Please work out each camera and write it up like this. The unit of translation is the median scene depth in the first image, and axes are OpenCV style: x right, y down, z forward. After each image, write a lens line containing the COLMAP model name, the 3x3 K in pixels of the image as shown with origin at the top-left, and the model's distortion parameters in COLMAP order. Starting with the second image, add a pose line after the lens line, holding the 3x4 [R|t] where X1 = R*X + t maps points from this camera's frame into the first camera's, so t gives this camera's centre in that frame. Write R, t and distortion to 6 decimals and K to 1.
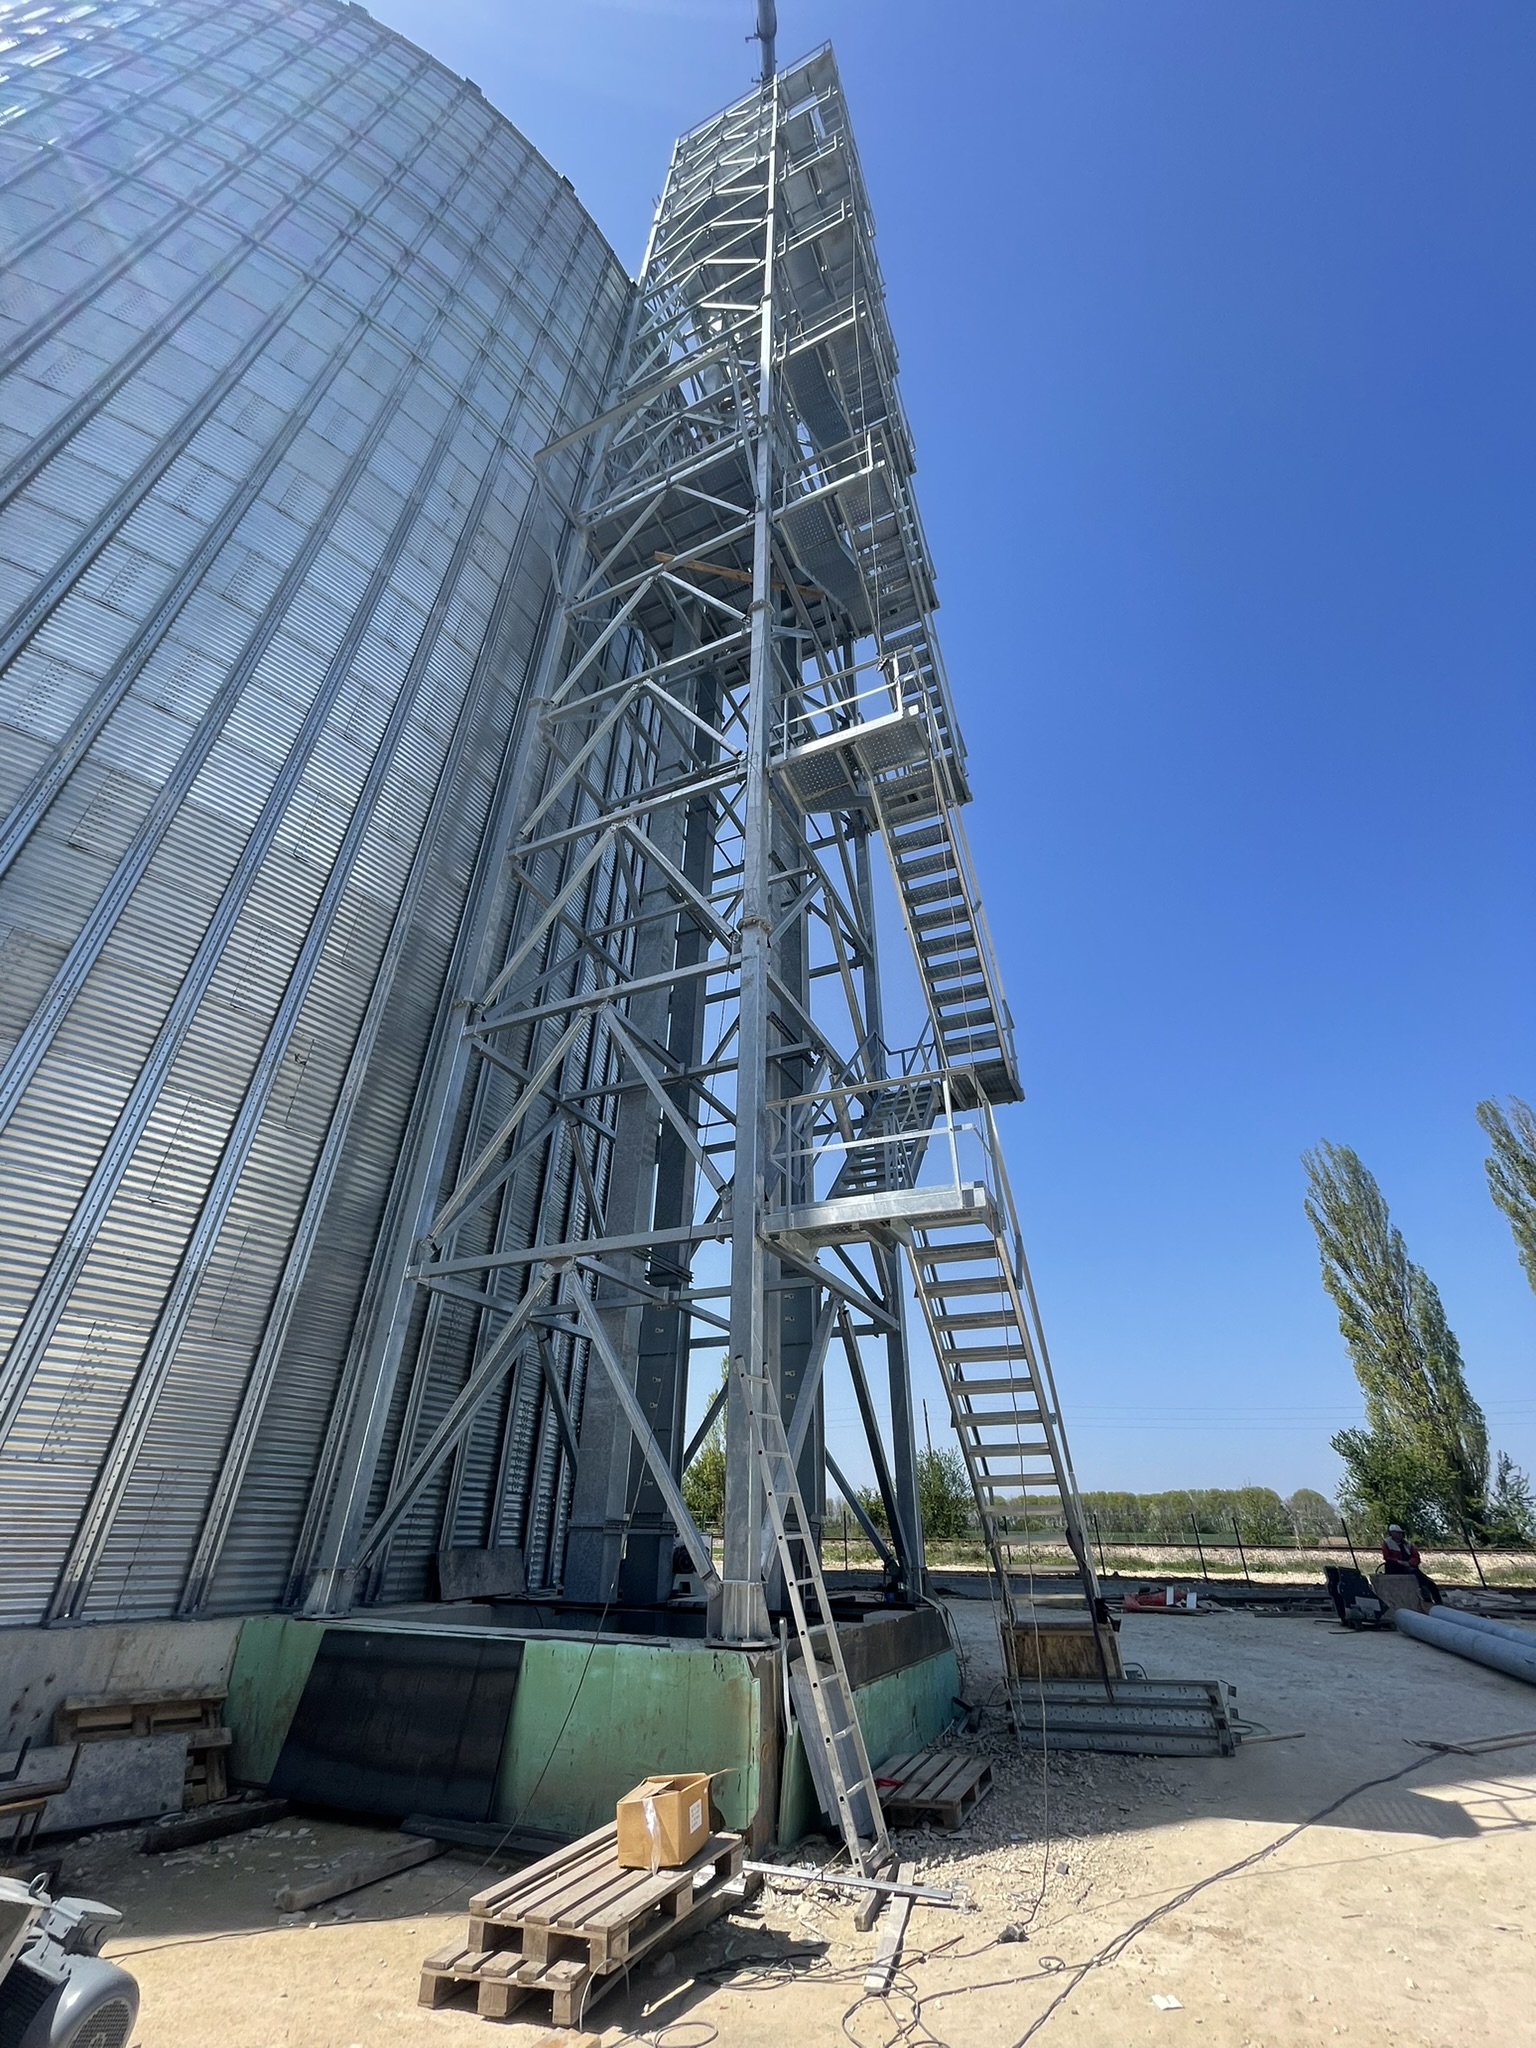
lens RADIAL K [[825.9, 0, 768.0], [0, 825.9, 1024.0], [0, 0, 1]] dist [-0.002494, -0.000946]
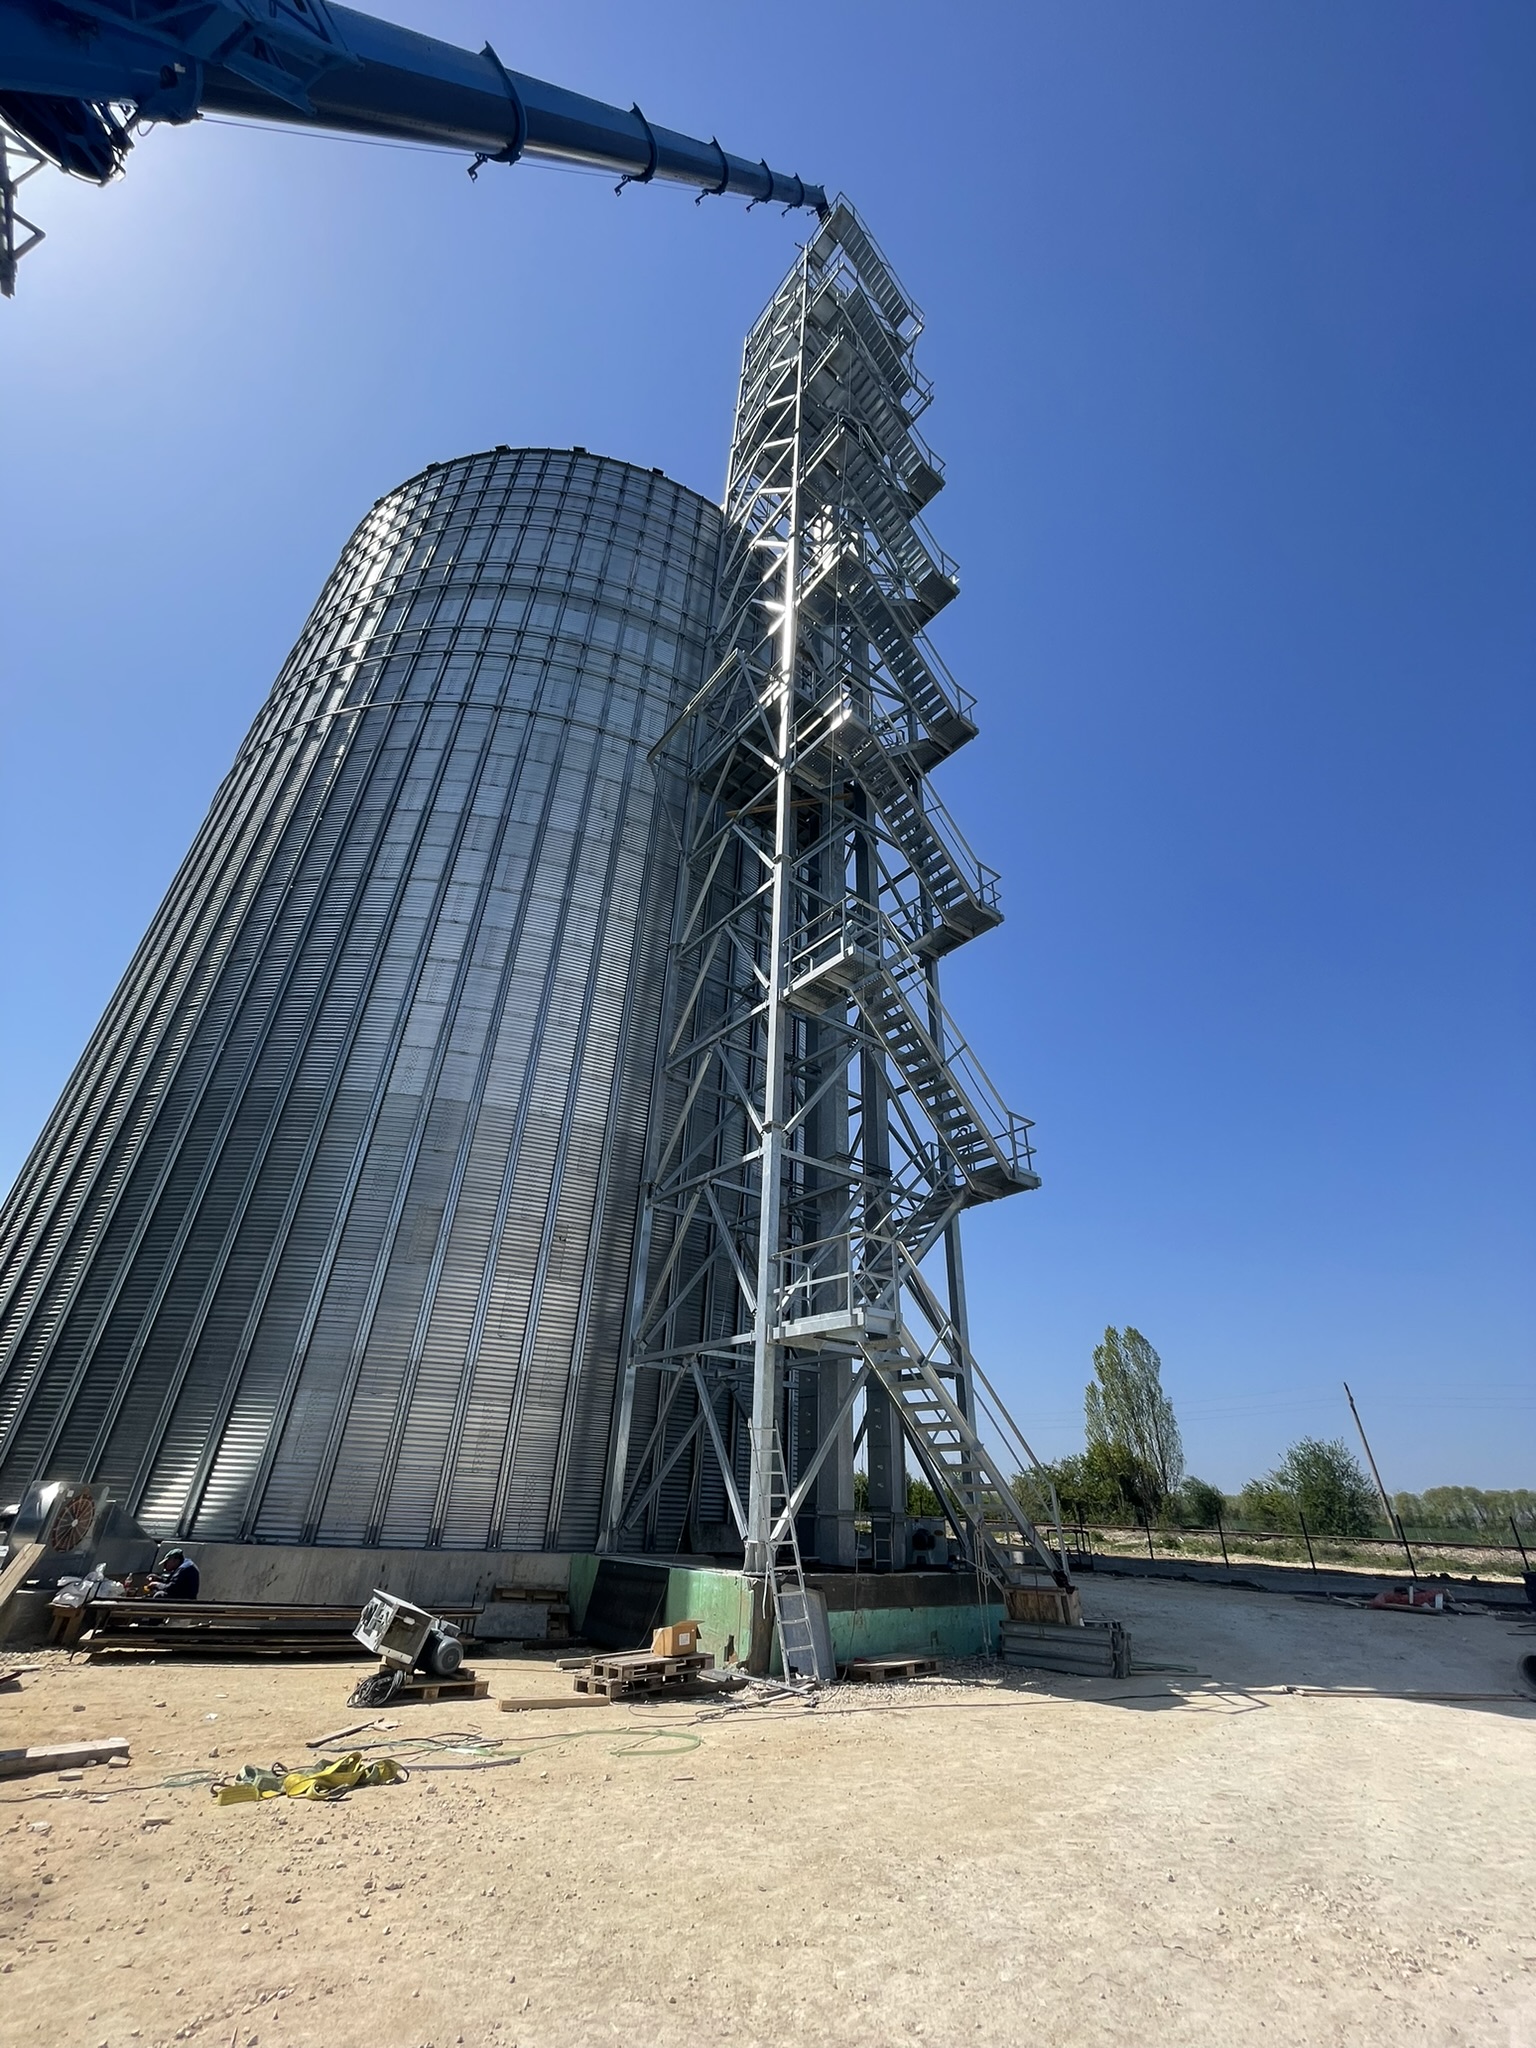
lens RADIAL K [[825.9, 0, 768.0], [0, 825.9, 1024.0], [0, 0, 1]] dist [-0.002494, -0.000946]
pose [[0.886970, -0.213943, -0.409283, 0.707365], [0.219177, 0.975068, -0.034707, -0.275553], [0.406504, -0.058921, 0.911747, -0.433576]]
